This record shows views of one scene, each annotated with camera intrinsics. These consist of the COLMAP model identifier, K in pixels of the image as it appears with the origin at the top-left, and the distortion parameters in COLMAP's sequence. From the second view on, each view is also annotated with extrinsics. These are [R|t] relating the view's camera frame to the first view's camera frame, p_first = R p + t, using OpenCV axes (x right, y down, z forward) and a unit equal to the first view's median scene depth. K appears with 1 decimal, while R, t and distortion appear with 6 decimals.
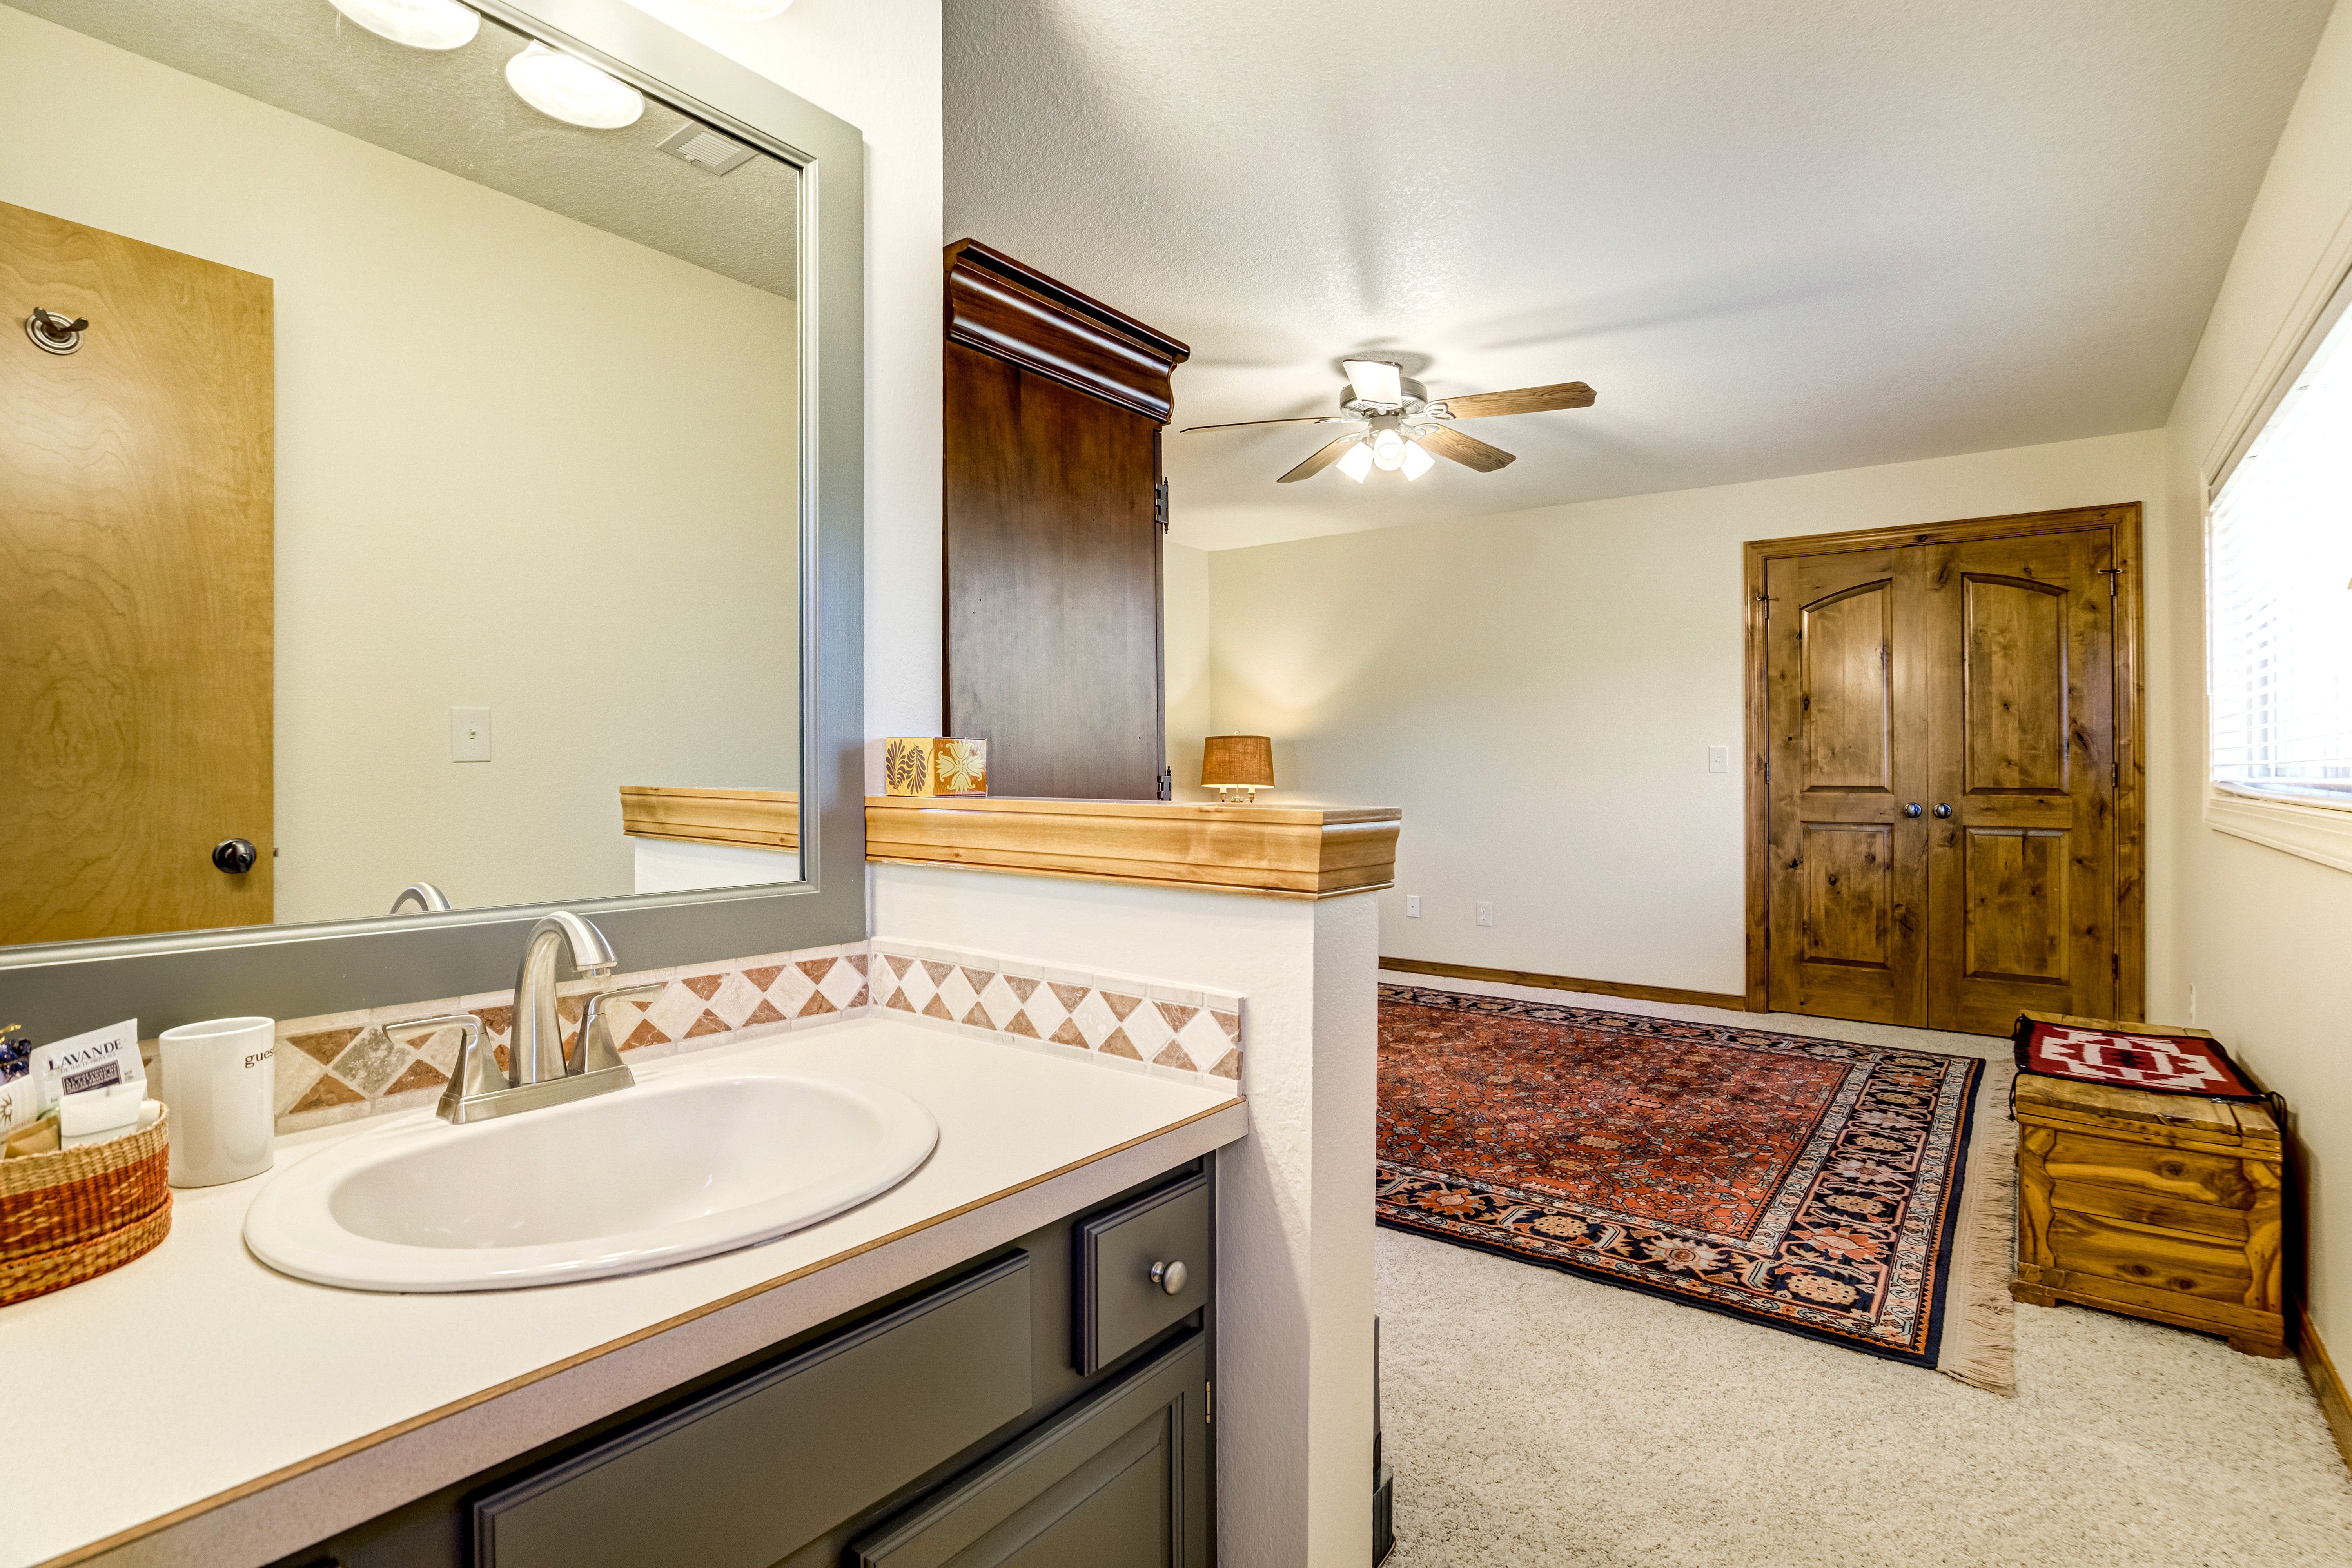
lens RADIAL K [[1113.4, 0, 1202.1], [0, 1113.4, 777.3], [0, 0, 1]] dist [-0.037335, 0.015568]
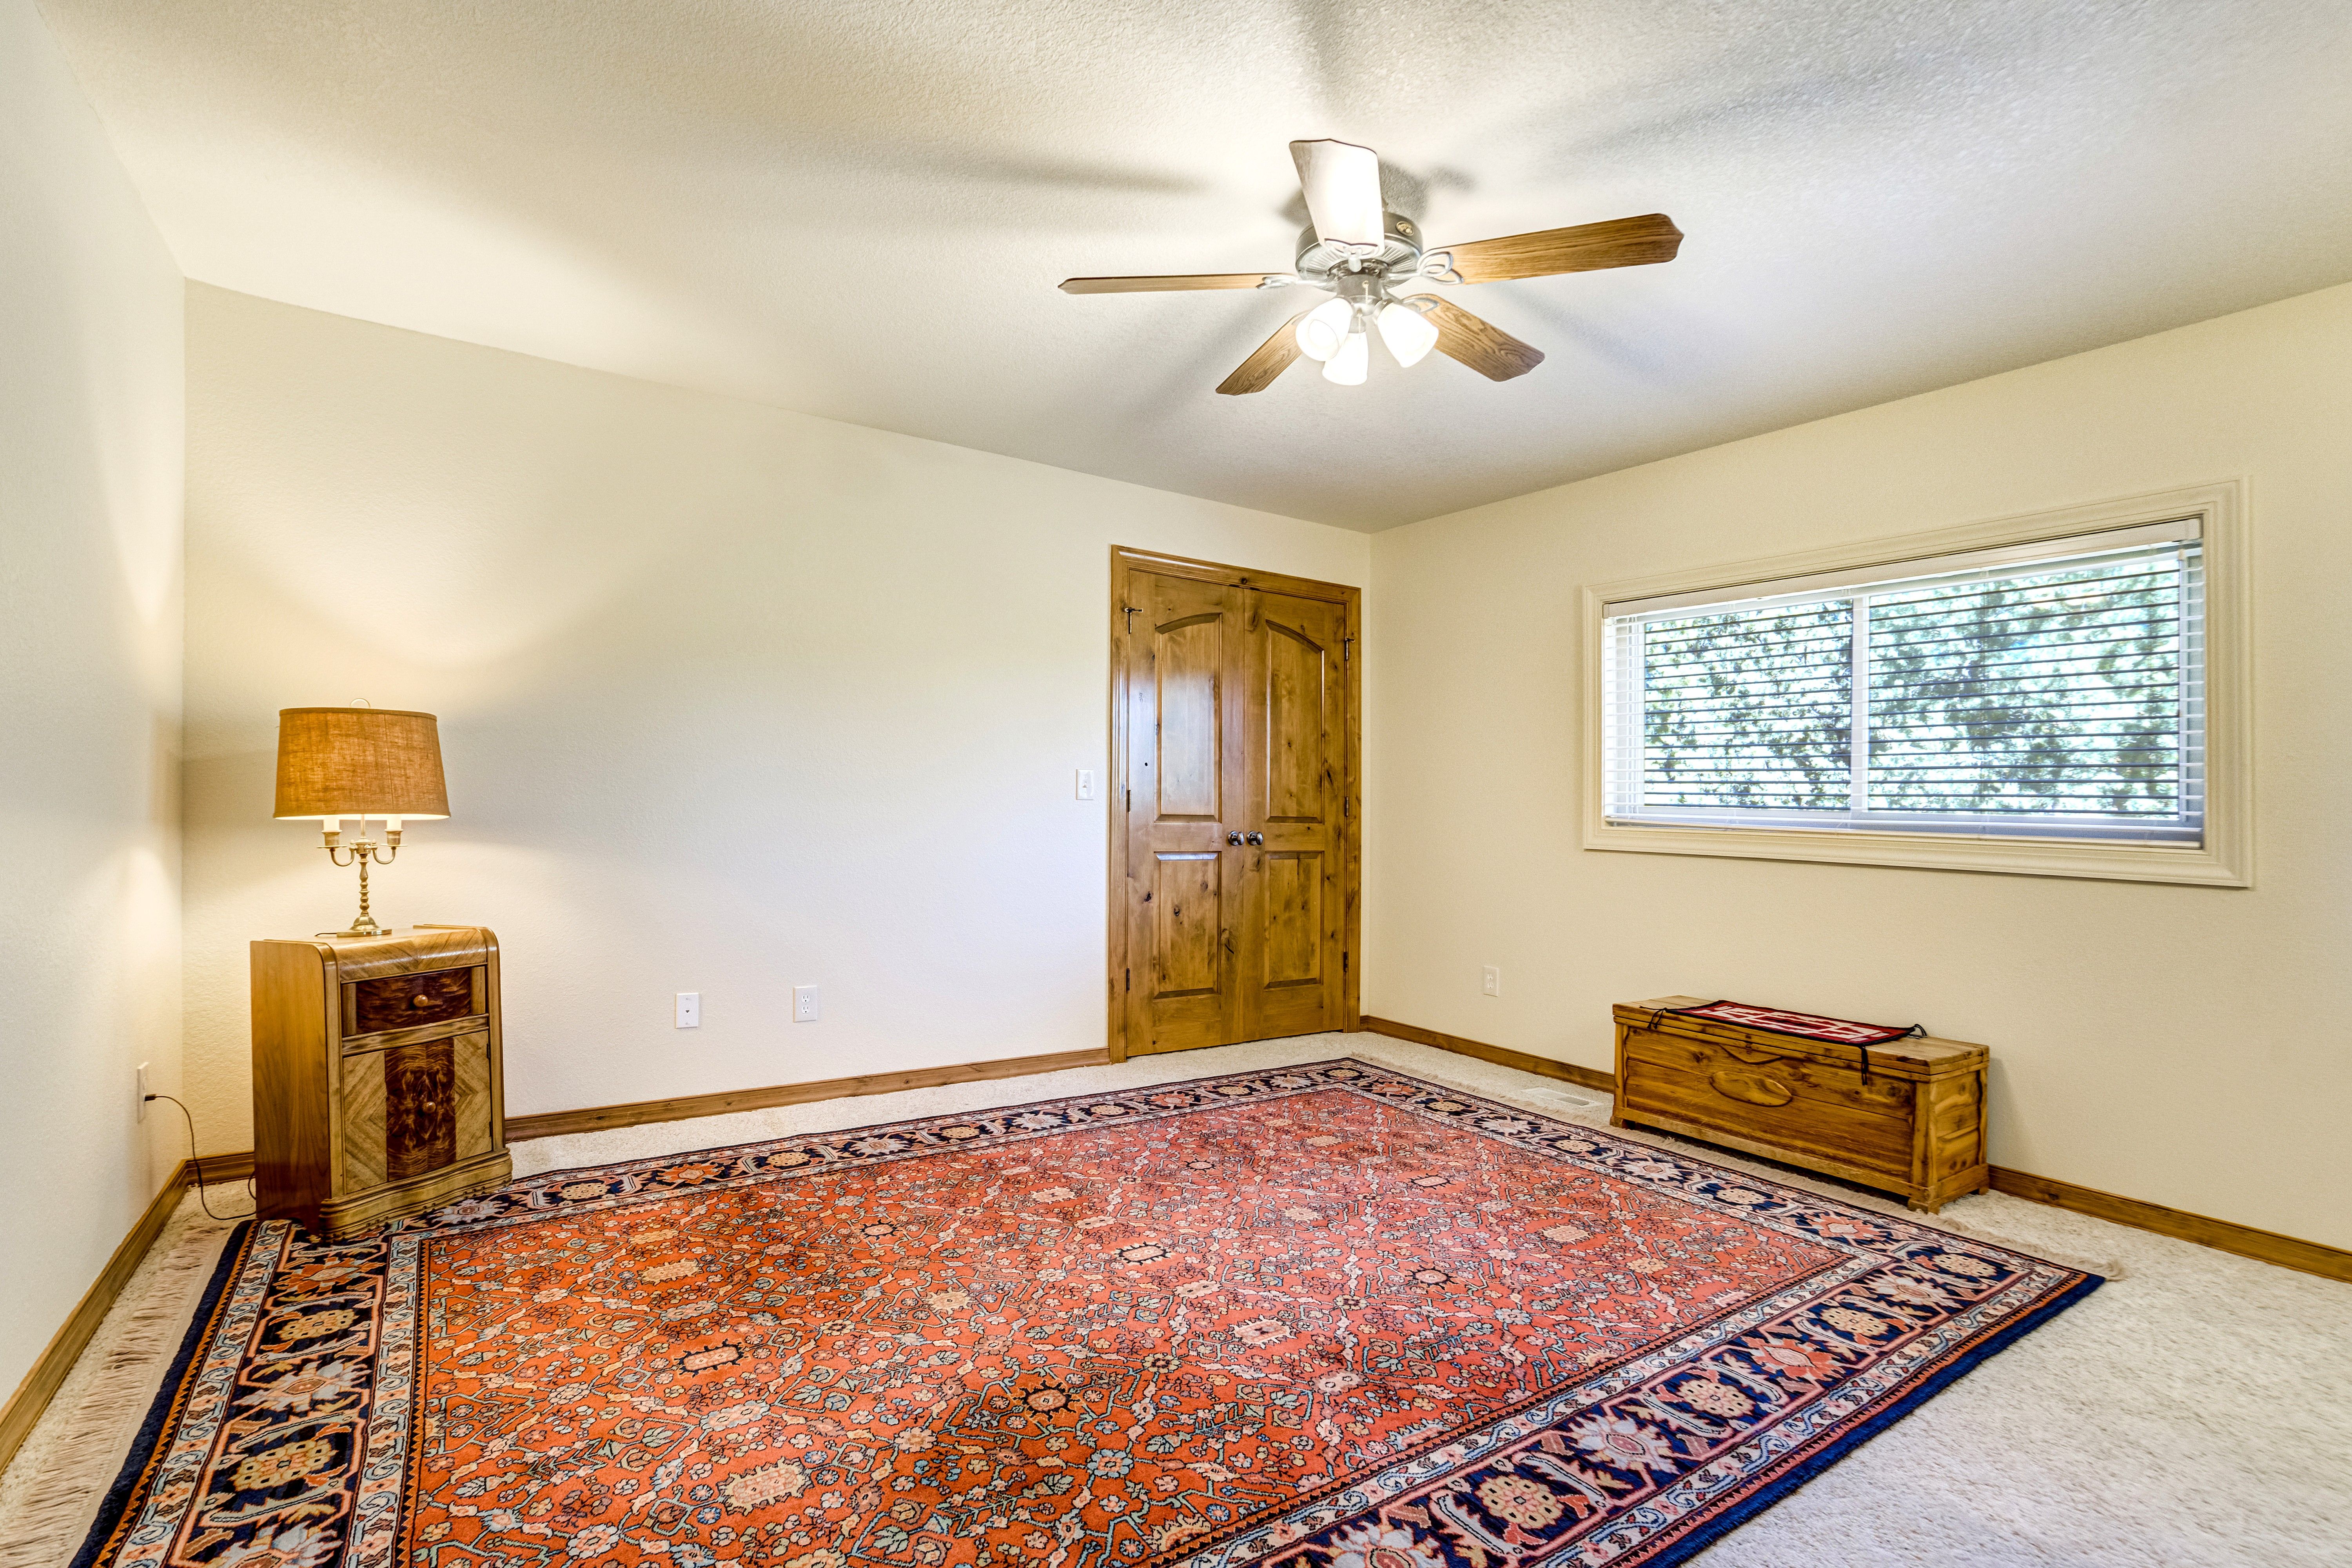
lens RADIAL K [[1141.6, 0, 1178.3], [0, 1141.6, 805.8], [0, 0, 1]] dist [-0.041120, 0.020722]
pose [[0.330691, 0.003608, 0.943732, -0.403263], [-0.012154, 0.999926, 0.000436, -0.000652], [-0.943661, -0.011614, 0.330711, 0.696103]]
